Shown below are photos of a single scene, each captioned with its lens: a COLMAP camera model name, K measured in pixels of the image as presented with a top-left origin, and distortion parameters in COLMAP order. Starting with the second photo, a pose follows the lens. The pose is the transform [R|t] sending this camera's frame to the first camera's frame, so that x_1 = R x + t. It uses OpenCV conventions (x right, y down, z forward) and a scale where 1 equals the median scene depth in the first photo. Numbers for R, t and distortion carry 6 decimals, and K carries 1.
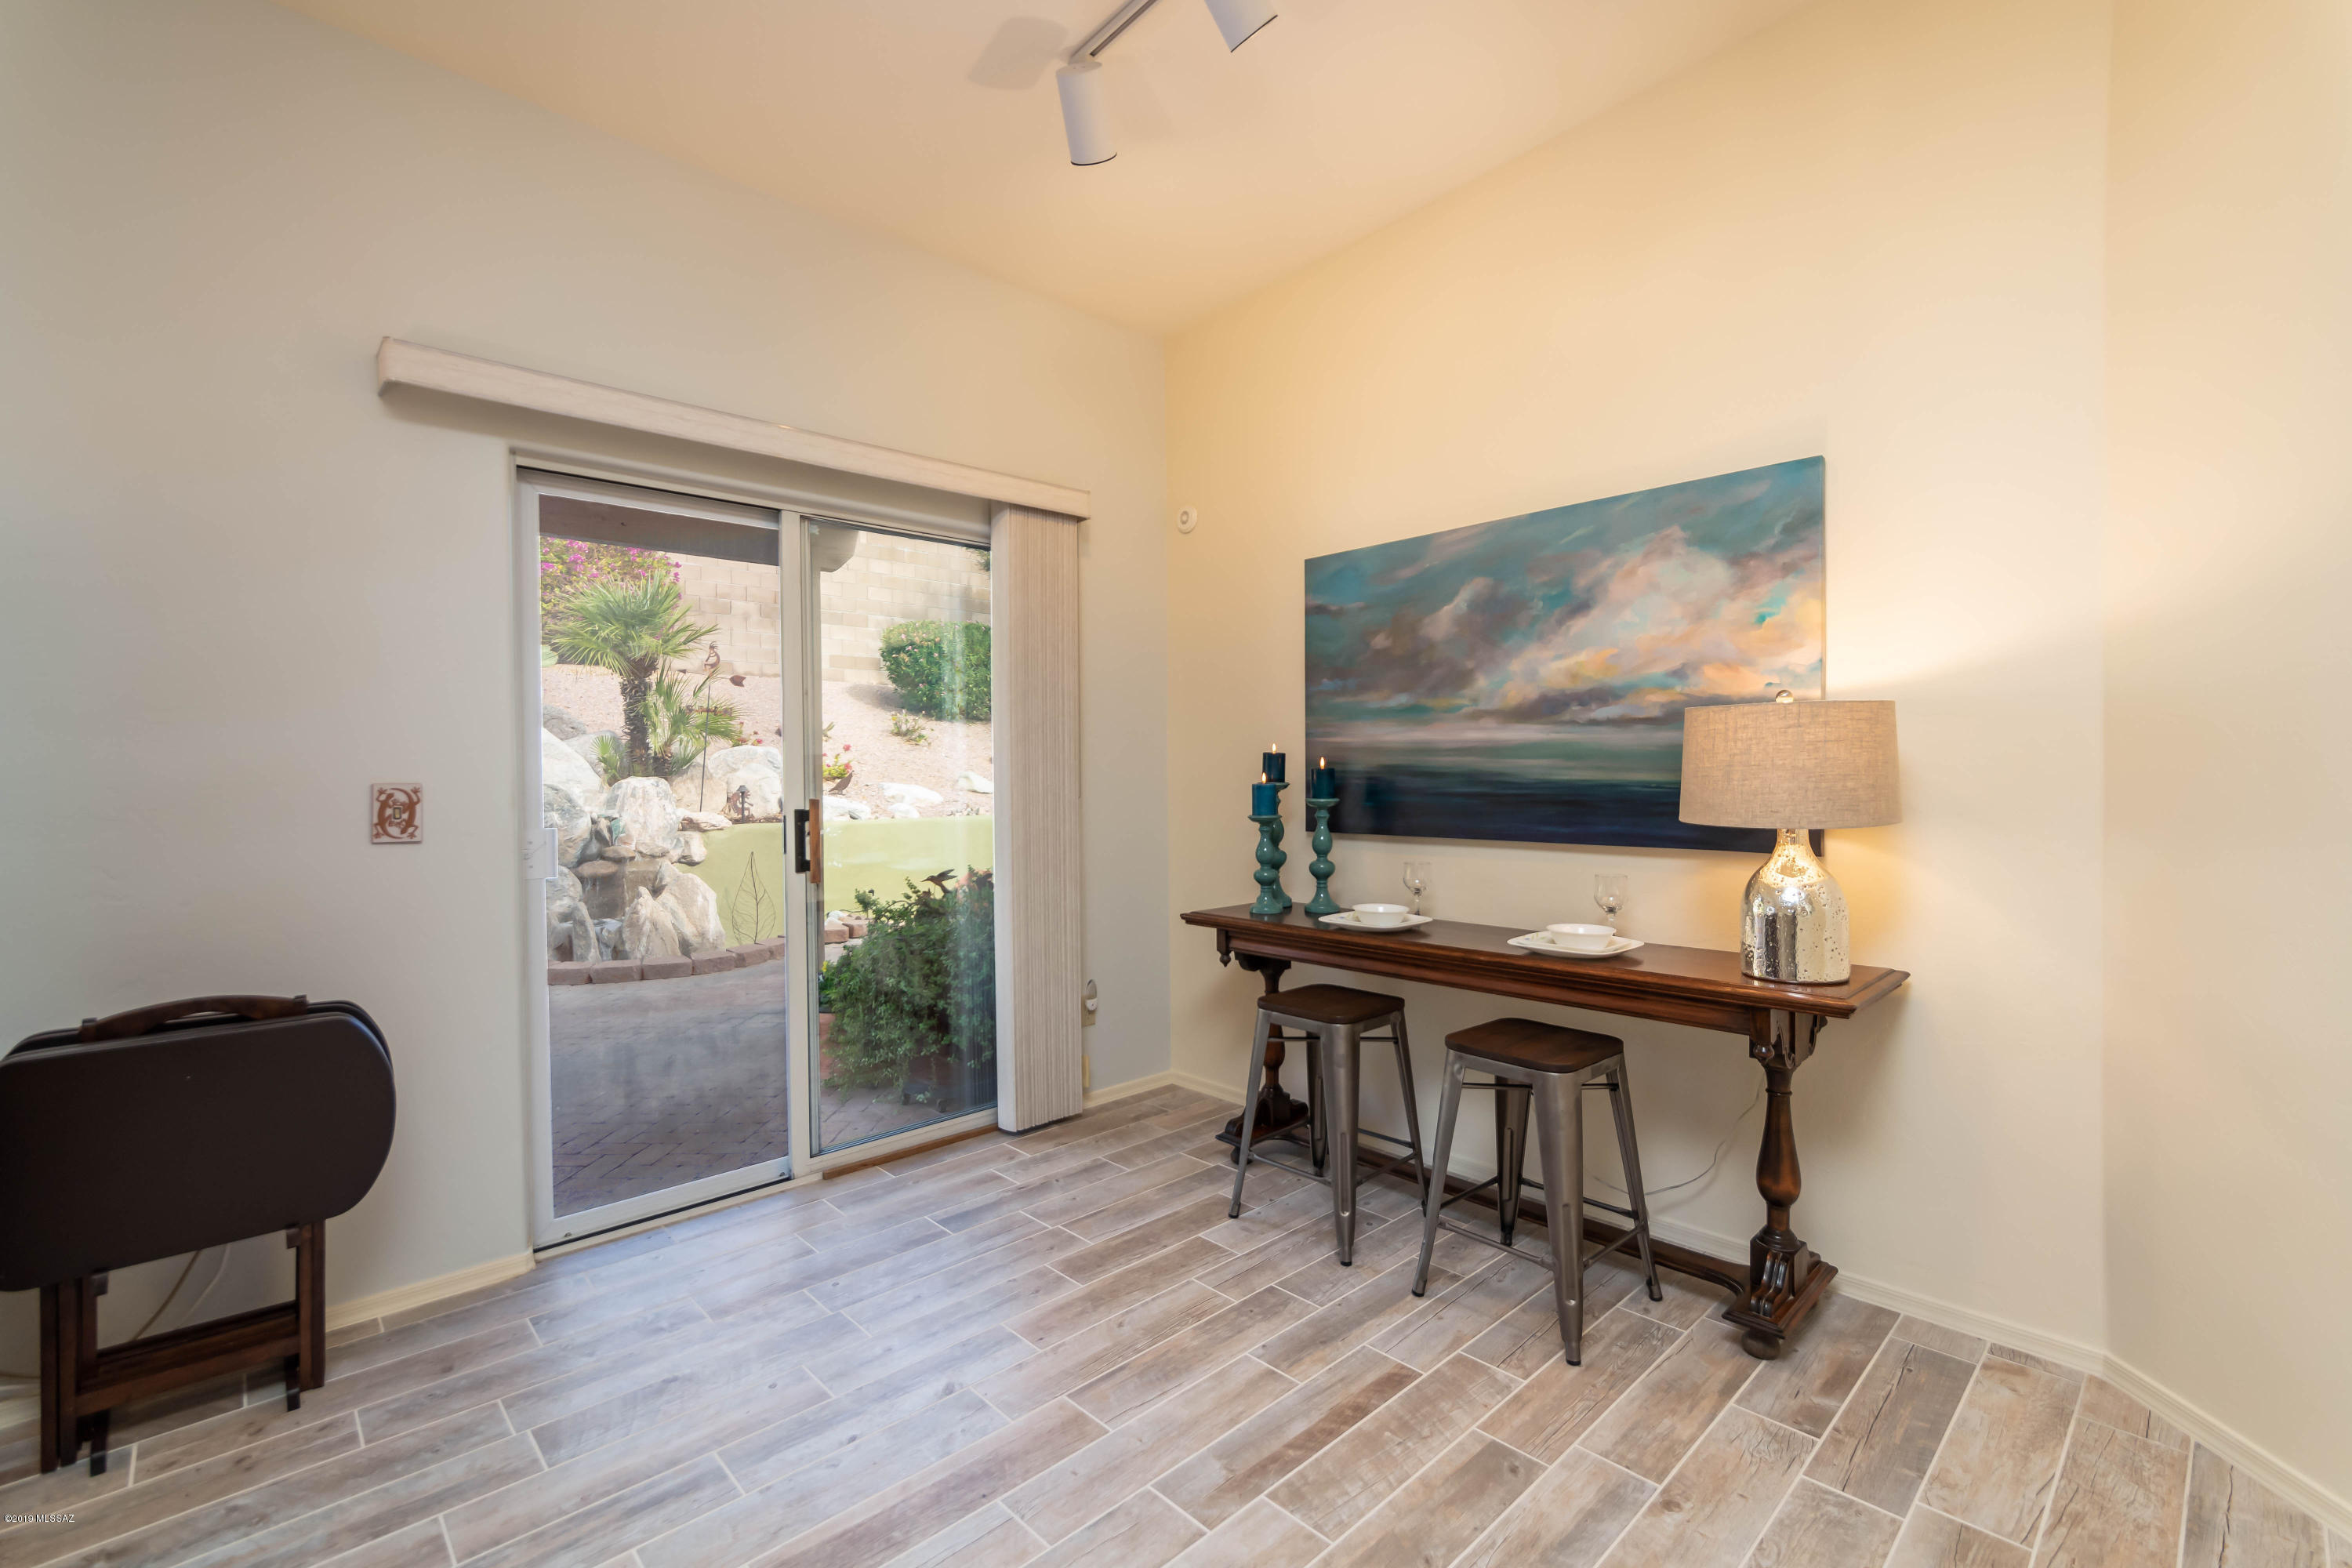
lens RADIAL K [[1023.4, 0, 1185.2], [0, 1023.4, 781.4], [0, 0, 1]] dist [-0.004115, 0.002993]
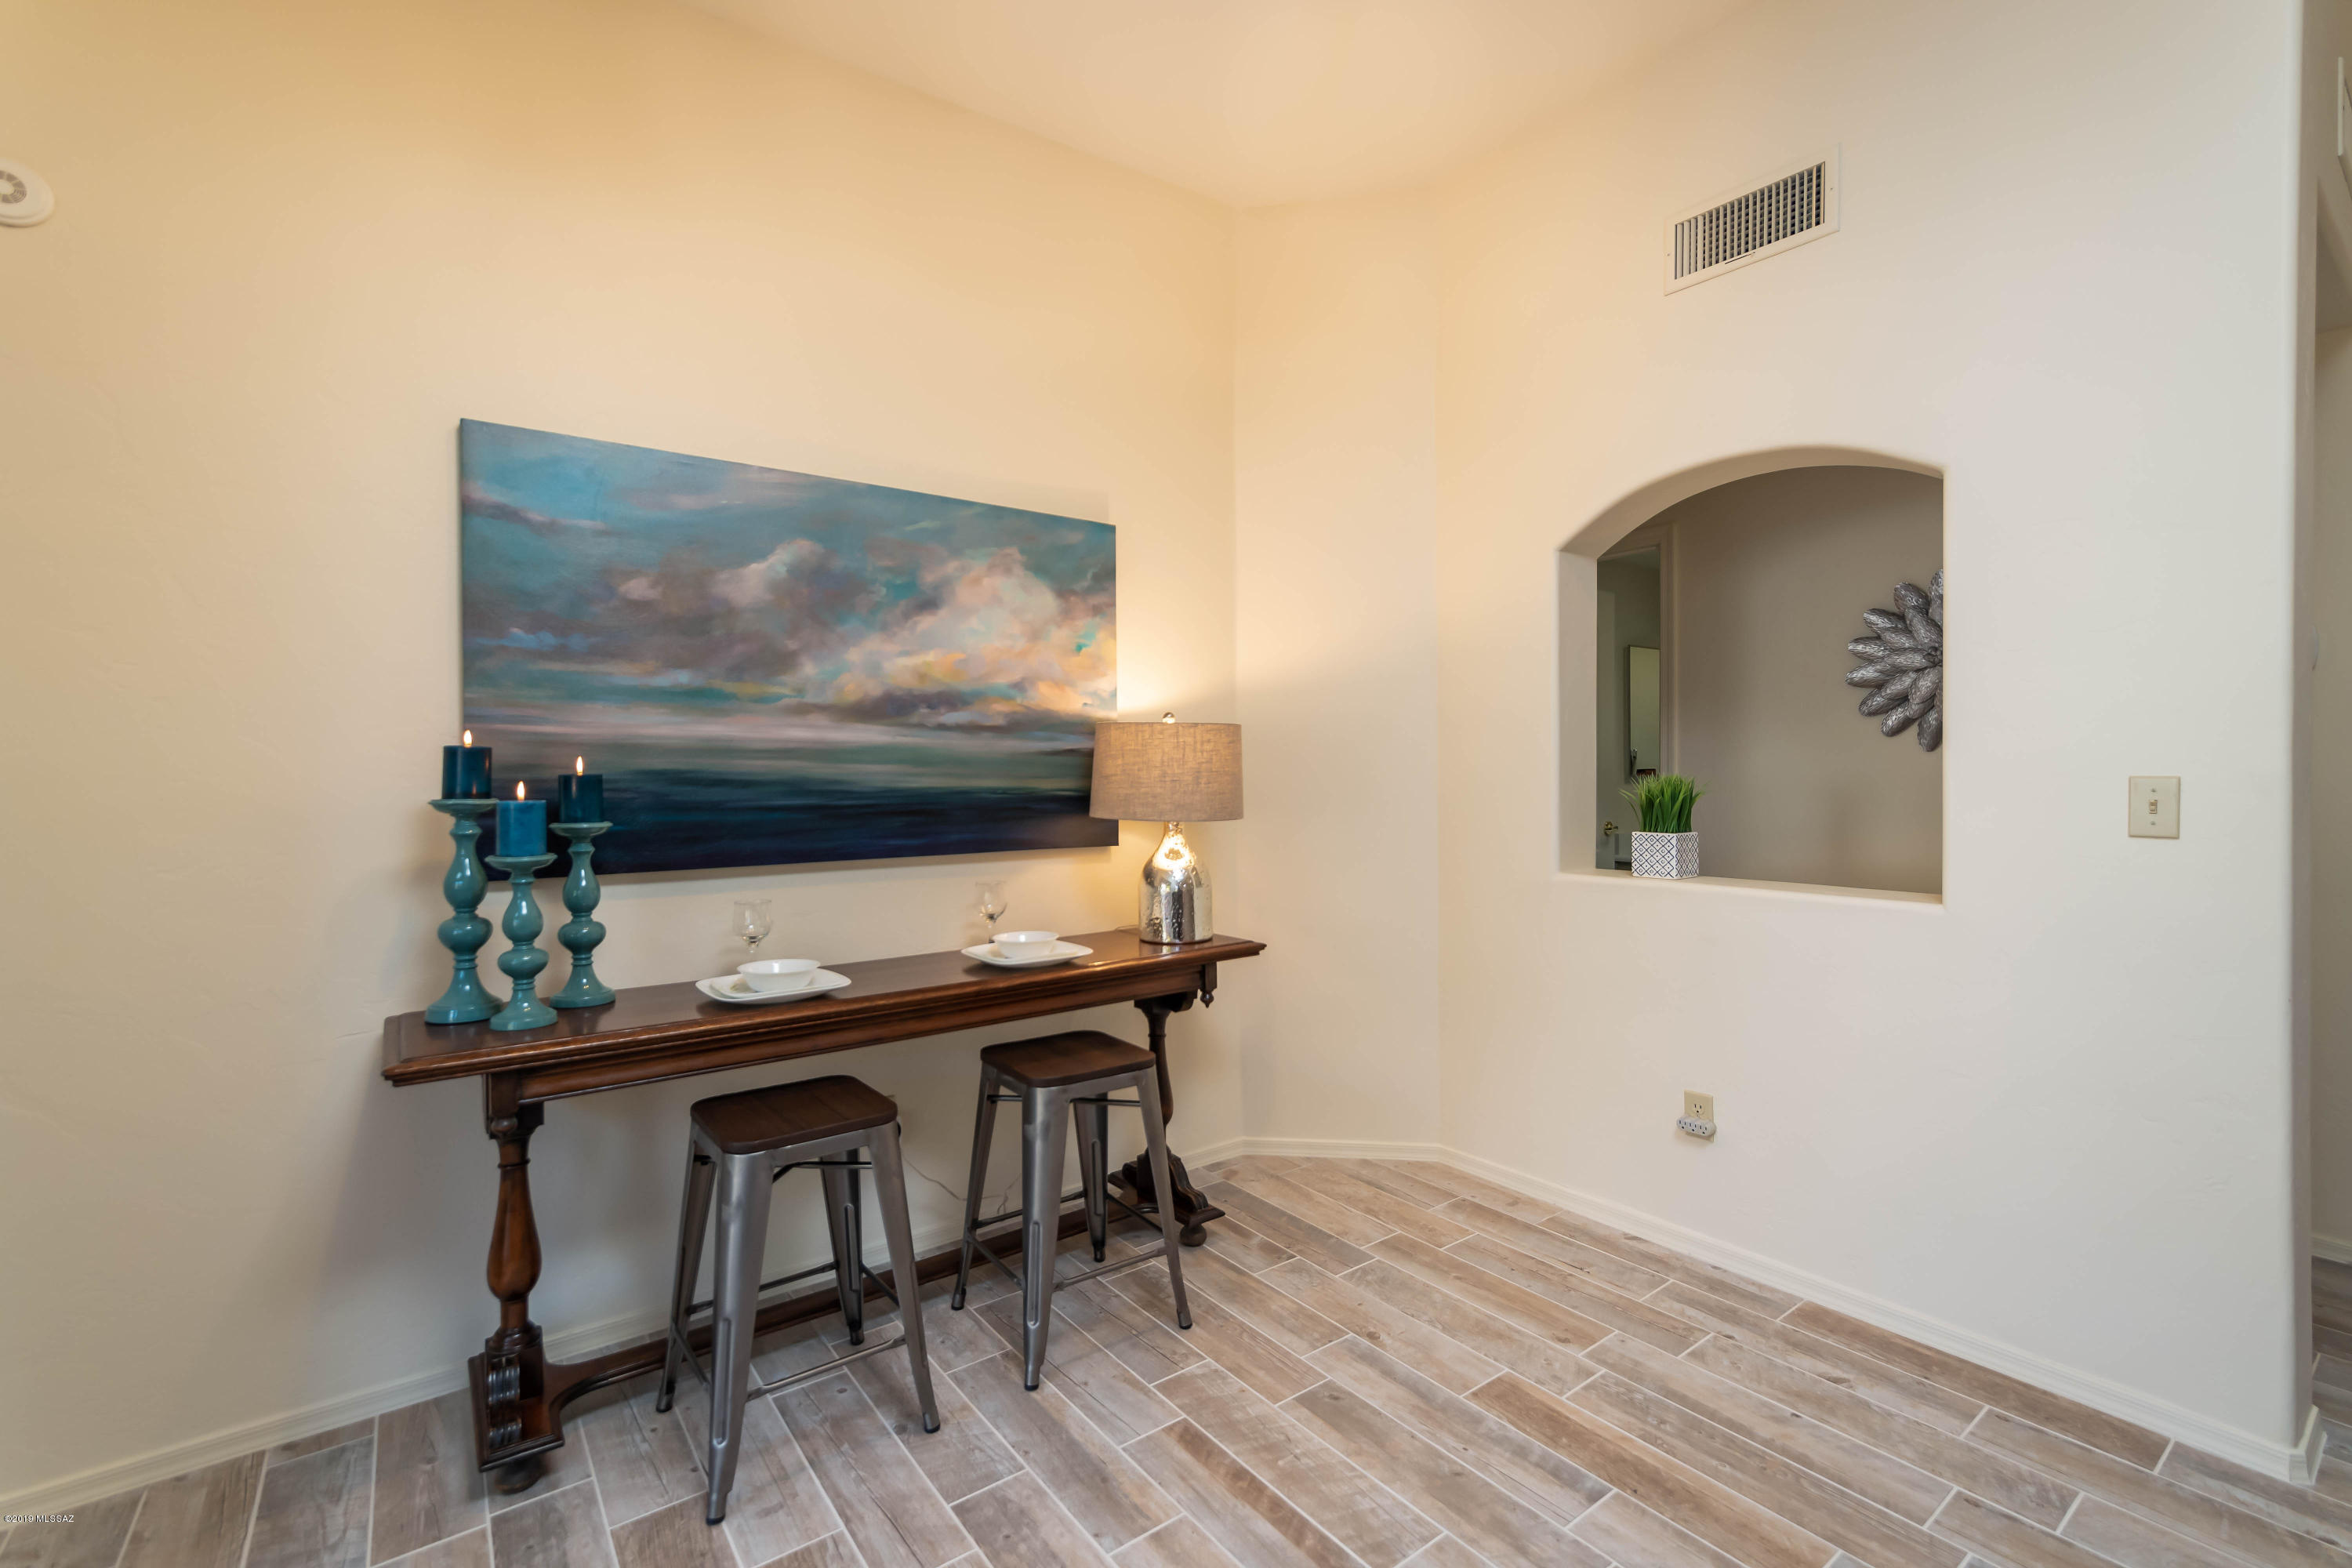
lens RADIAL K [[1035.0, 0, 1176.0], [0, 1035.0, 784.0], [0, 0, 1]] dist [0.012698, 0.000158]
pose [[0.116693, -0.004143, 0.993159, -0.517985], [0.016178, 0.999867, 0.002270, -0.002927], [-0.993036, 0.015803, 0.116744, 0.643133]]
